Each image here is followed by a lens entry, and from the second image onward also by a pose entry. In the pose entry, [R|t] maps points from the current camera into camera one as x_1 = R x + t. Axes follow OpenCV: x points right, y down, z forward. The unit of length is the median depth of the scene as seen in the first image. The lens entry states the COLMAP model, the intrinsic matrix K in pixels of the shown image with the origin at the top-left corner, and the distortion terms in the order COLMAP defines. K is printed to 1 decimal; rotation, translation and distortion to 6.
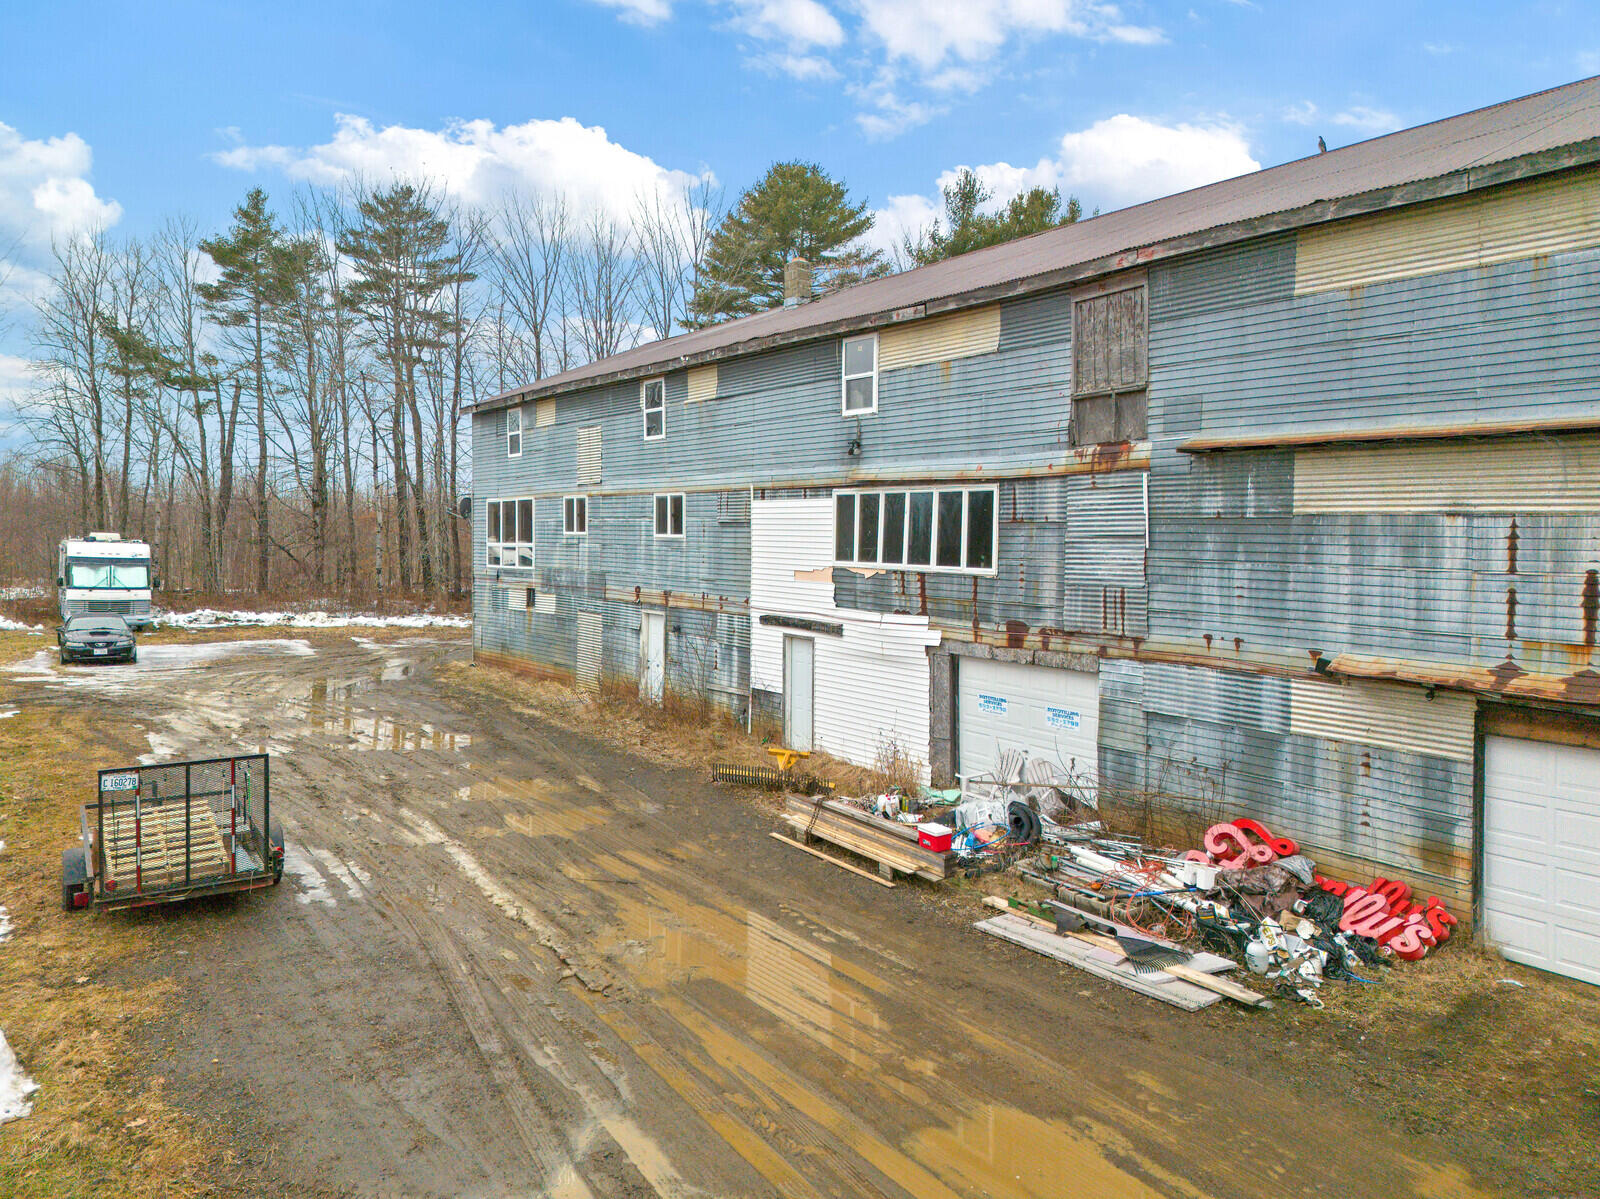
lens RADIAL K [[1154.0, 0, 803.1], [0, 1154.0, 551.2], [0, 0, 1]] dist [0.078071, -0.092790]
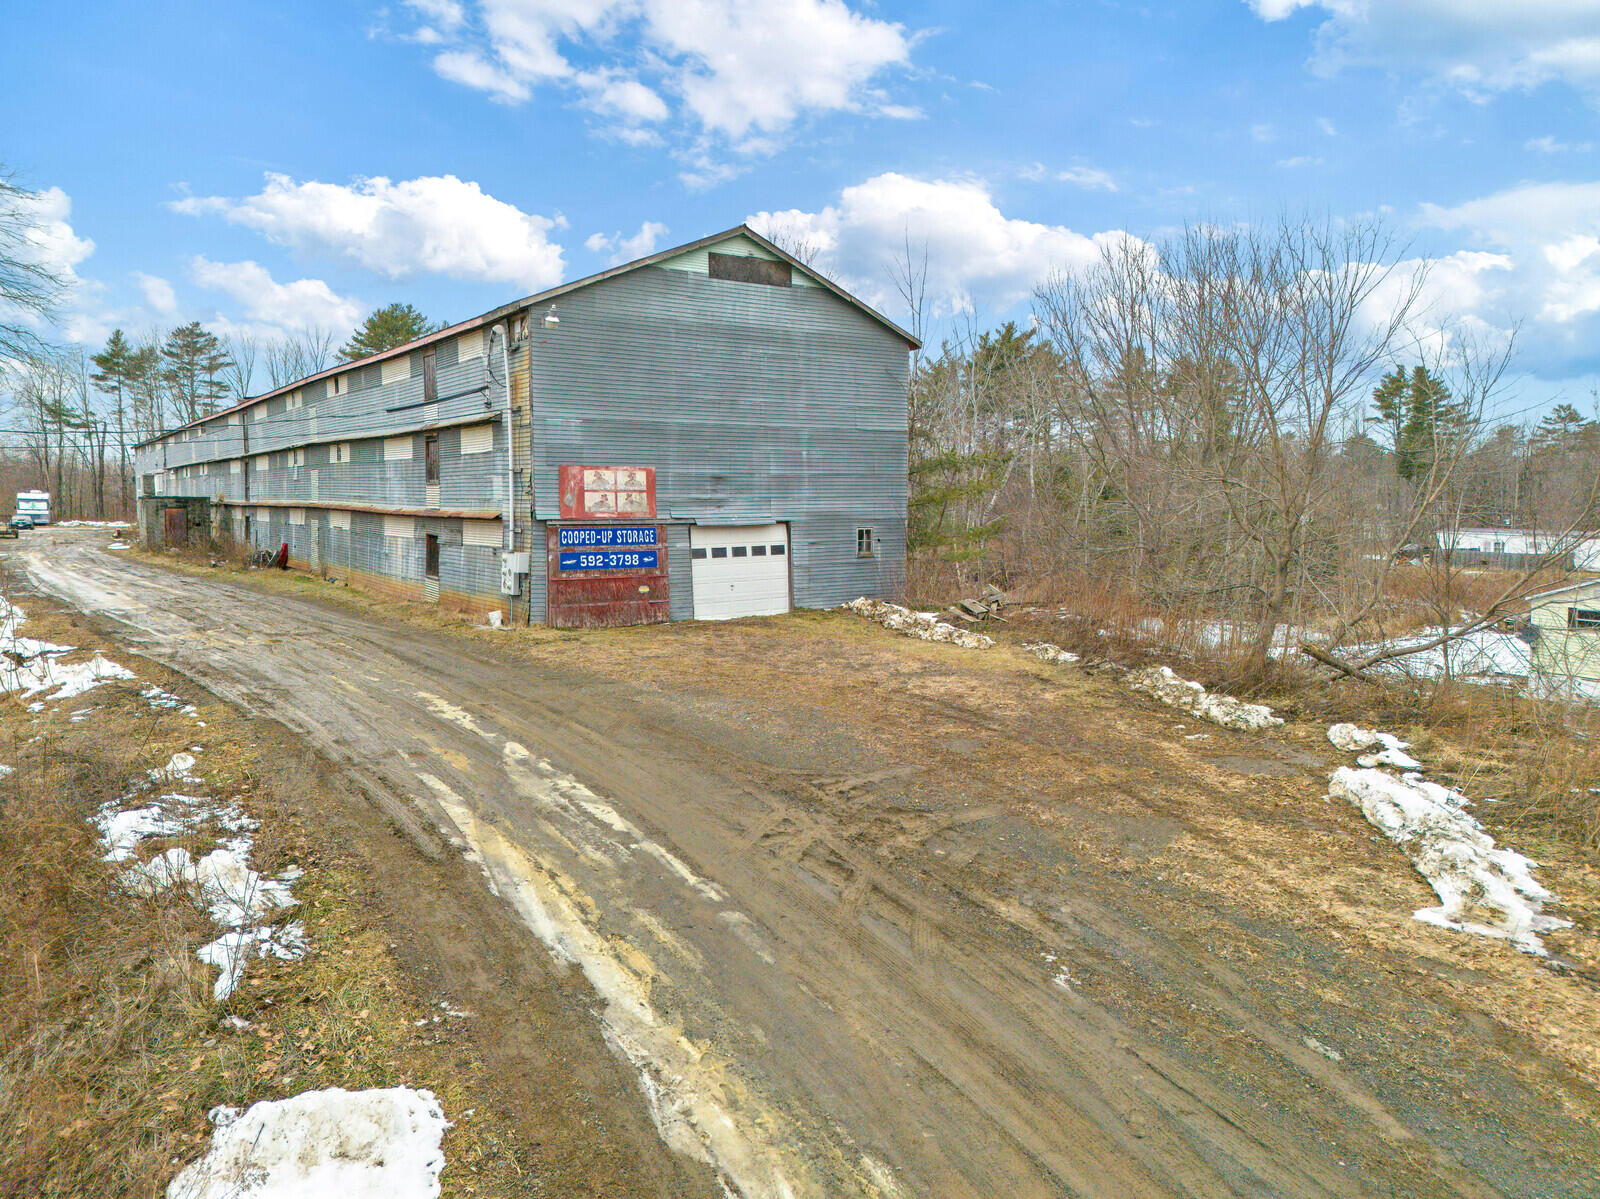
lens RADIAL K [[1113.8, 0, 799.7], [0, 1113.8, 553.0], [0, 0, 1]] dist [0.131115, -0.163022]
pose [[0.999936, 0.000417, -0.011338, 0.756225], [-0.000199, 0.999816, 0.019168, 0.050748], [0.011344, -0.019165, 0.999752, -1.011761]]
